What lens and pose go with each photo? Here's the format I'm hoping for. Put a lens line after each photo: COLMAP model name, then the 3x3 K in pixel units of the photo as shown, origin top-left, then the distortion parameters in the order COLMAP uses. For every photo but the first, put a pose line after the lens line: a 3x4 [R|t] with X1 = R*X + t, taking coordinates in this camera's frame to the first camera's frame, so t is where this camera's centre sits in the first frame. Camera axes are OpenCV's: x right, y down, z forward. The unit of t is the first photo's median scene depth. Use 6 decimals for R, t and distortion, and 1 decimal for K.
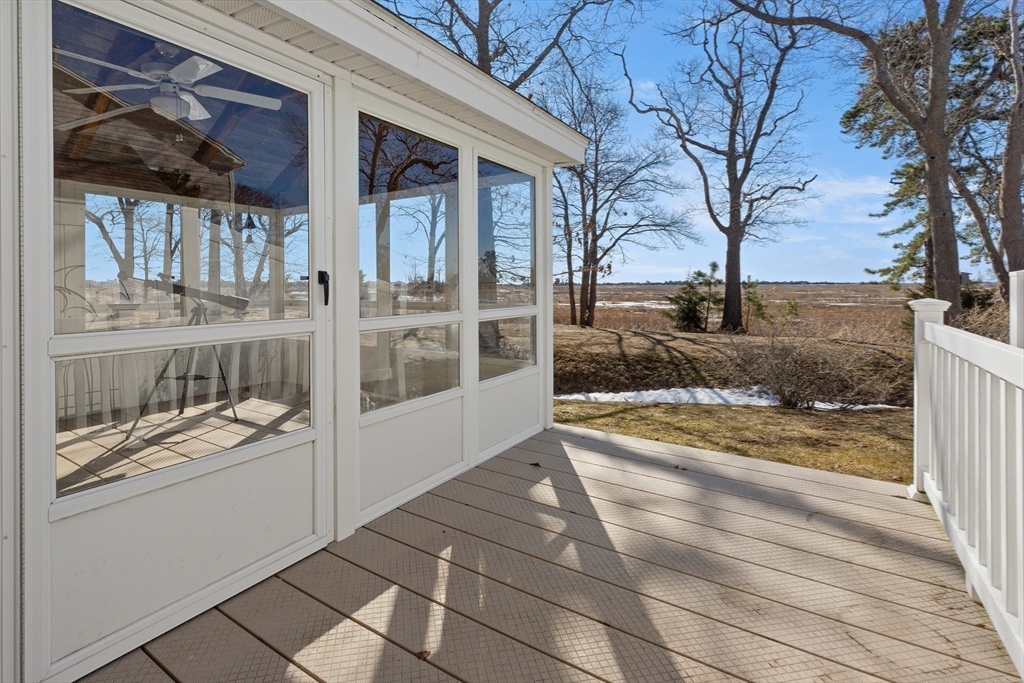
lens RADIAL K [[472.3, 0, 513.6], [0, 472.3, 281.7], [0, 0, 1]] dist [0.003031, -0.000536]
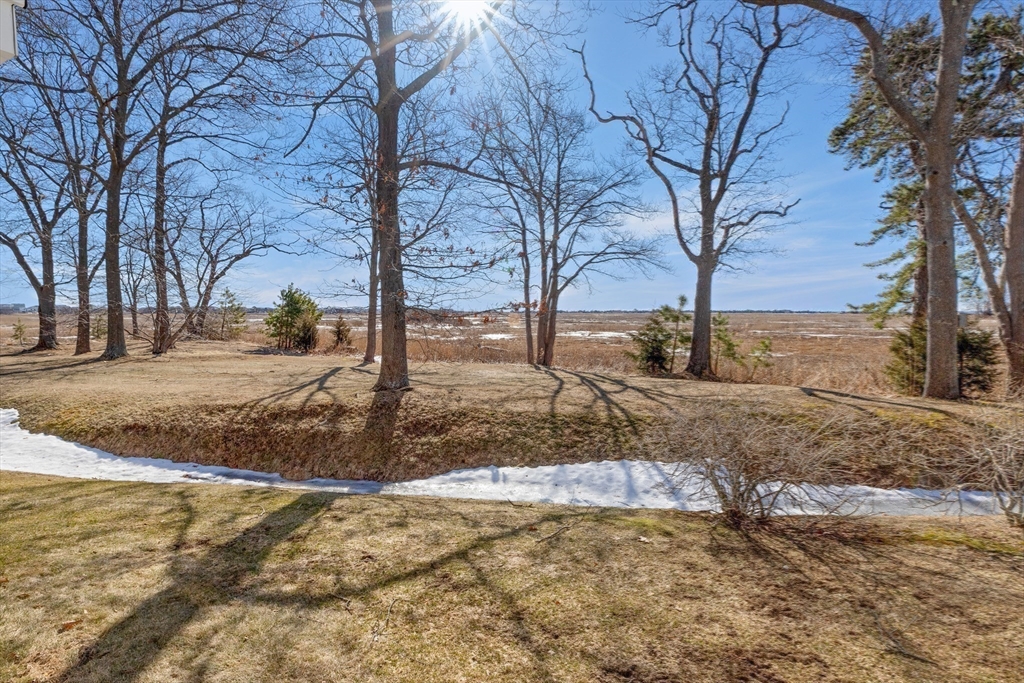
lens RADIAL K [[472.3, 0, 515.6], [0, 472.3, 337.0], [0, 0, 1]] dist [0.003031, -0.000536]
pose [[0.999540, 0.003125, 0.030176, 0.082775], [-0.004891, 0.998268, 0.058620, -0.013861], [-0.029940, -0.058741, 0.997824, 0.114980]]
